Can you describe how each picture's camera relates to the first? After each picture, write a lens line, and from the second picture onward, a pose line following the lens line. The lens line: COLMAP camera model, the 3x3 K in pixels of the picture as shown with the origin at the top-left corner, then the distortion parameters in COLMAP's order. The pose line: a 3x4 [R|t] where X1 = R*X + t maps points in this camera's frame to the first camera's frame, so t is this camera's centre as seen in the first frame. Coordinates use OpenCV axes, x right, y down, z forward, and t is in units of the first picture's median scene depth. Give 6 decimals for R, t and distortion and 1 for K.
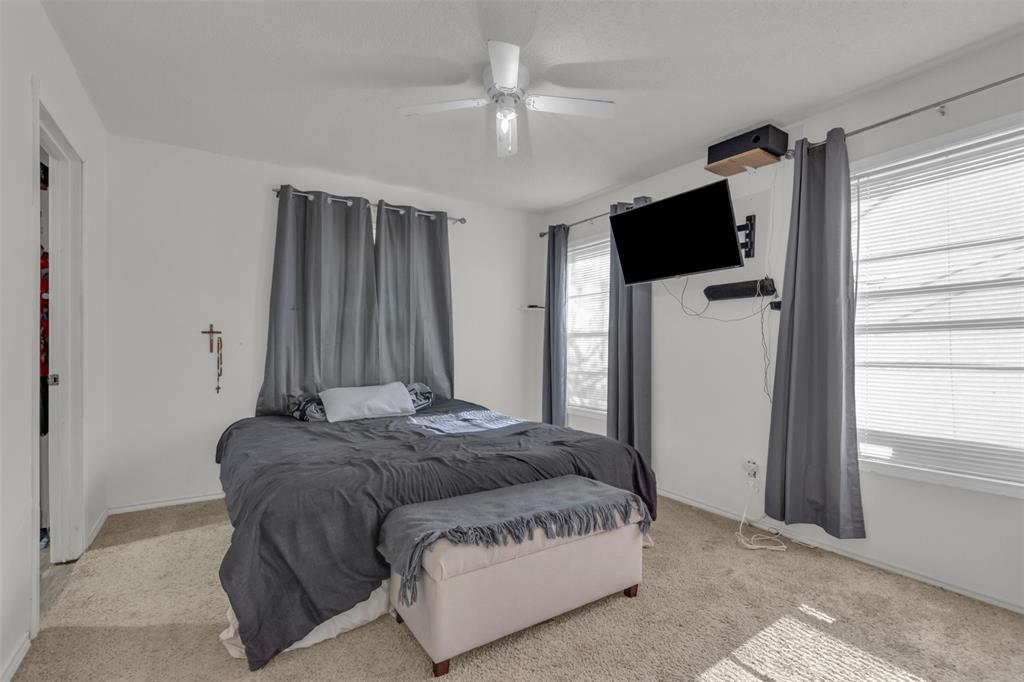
lens RADIAL K [[472.5, 0, 508.6], [0, 472.5, 344.1], [0, 0, 1]] dist [0.004100, -0.002014]
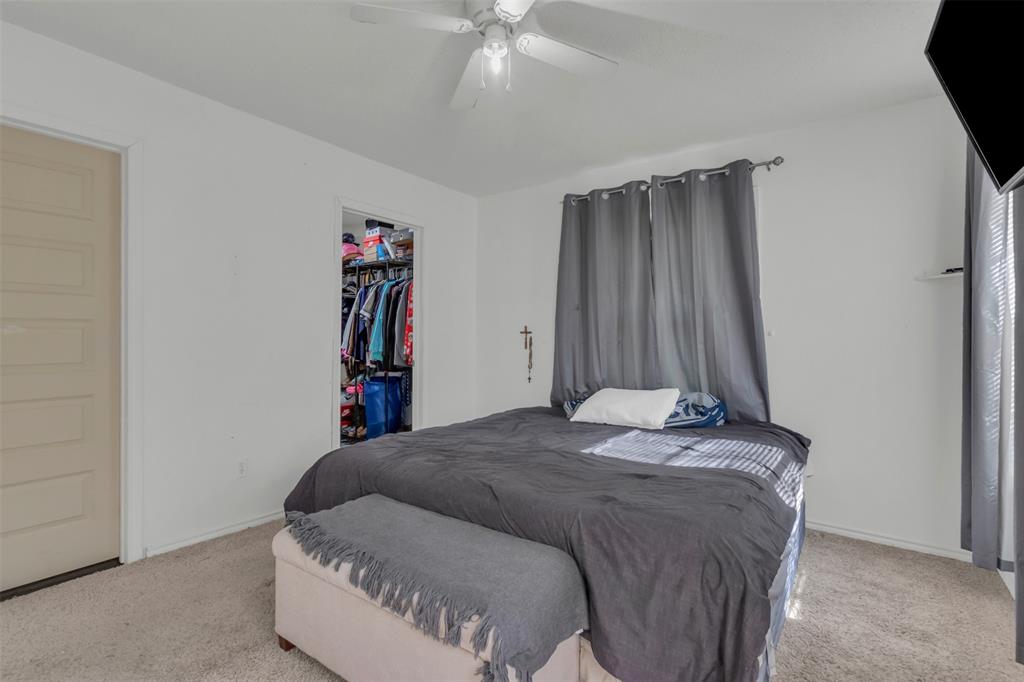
lens RADIAL K [[472.5, 0, 509.5], [0, 472.5, 336.6], [0, 0, 1]] dist [0.004100, -0.002014]
pose [[0.370841, -0.010906, -0.928632, 0.437696], [-0.005202, 0.999891, -0.013820, 0.002766], [0.928682, 0.009955, 0.370744, 0.446507]]
